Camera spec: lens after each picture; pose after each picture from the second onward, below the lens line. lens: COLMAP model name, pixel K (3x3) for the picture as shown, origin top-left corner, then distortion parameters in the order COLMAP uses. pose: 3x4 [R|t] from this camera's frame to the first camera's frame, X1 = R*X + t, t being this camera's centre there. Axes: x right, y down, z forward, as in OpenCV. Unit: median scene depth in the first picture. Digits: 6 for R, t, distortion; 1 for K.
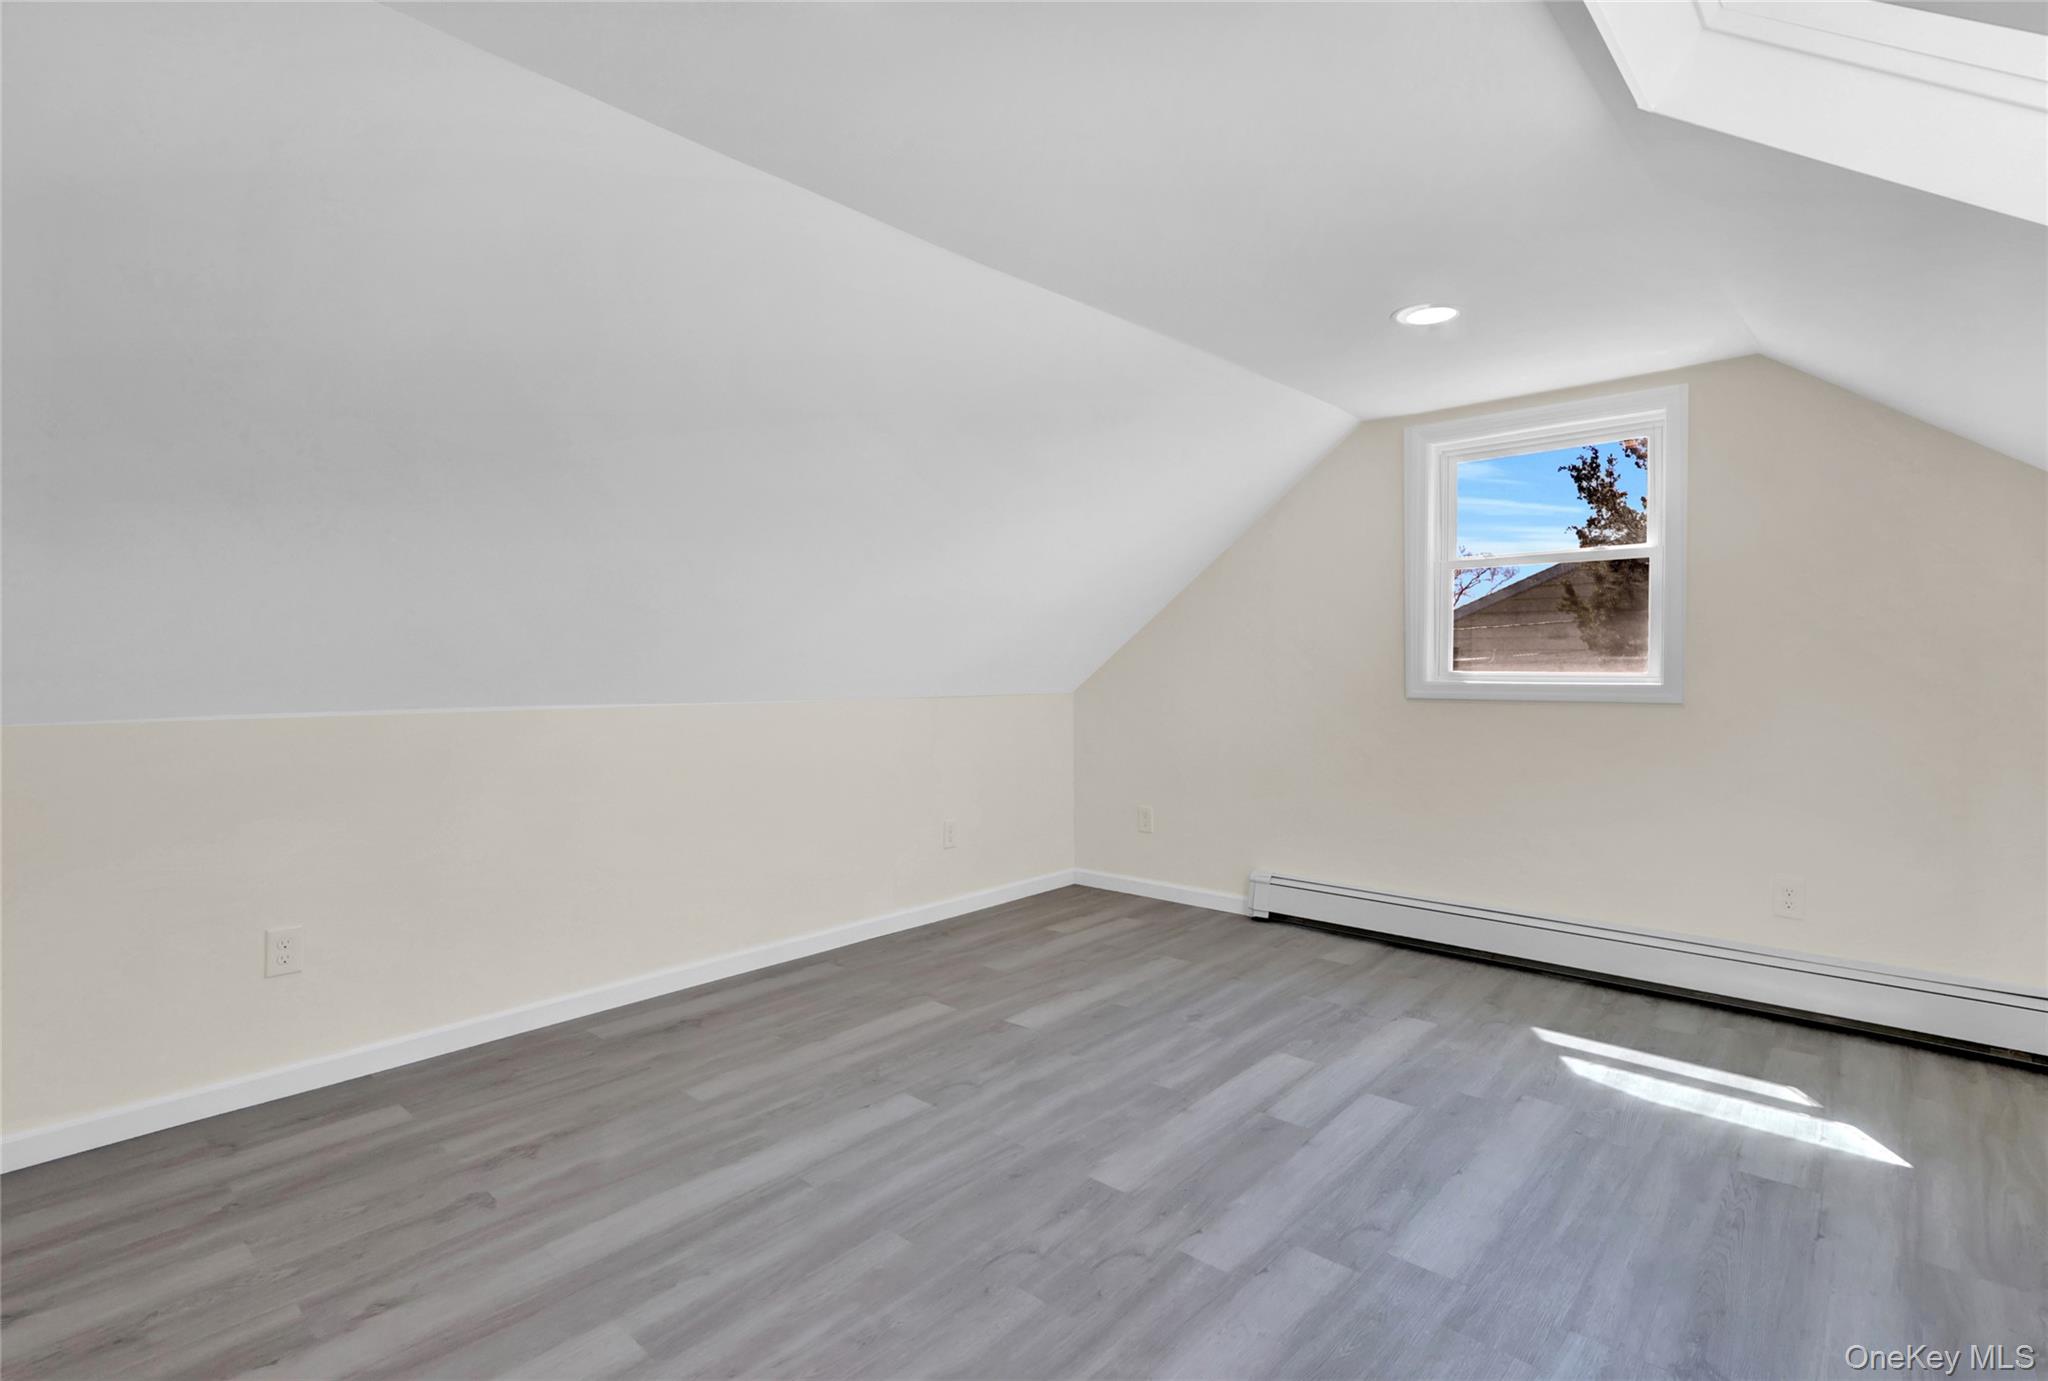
lens RADIAL K [[971.6, 0, 1018.1], [0, 971.6, 686.3], [0, 0, 1]] dist [-0.000291, 0.001984]
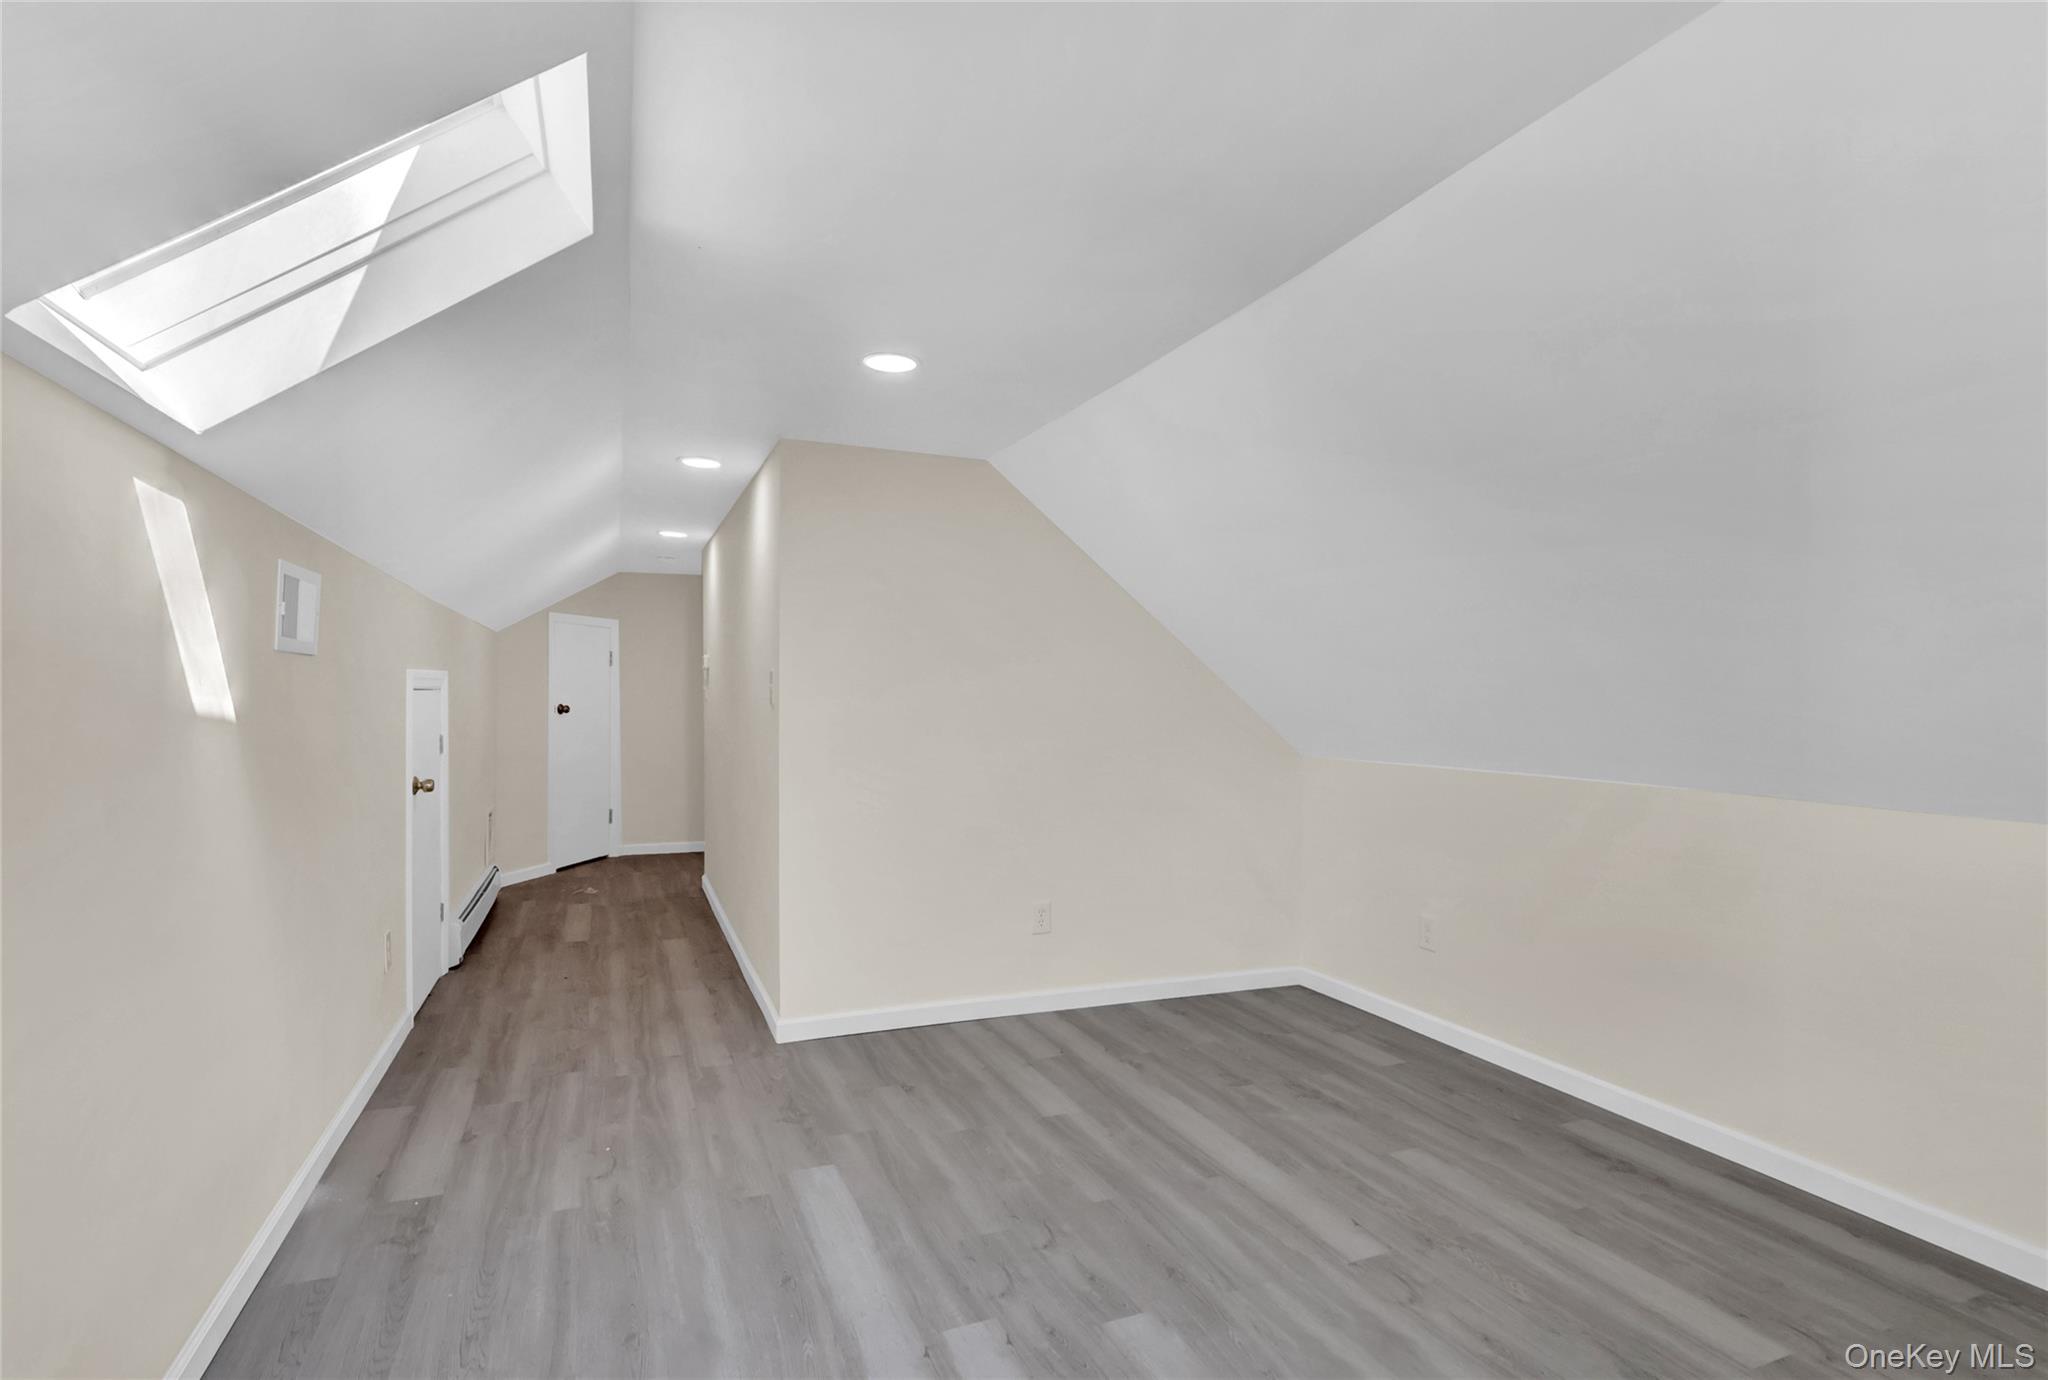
lens RADIAL K [[971.6, 0, 1019.4], [0, 971.6, 693.3], [0, 0, 1]] dist [-0.000291, 0.001984]
pose [[-0.414066, -0.011972, -0.910168, 0.897999], [-0.033483, 0.999437, 0.002087, -0.069698], [0.909631, 0.031340, -0.414234, 1.170637]]
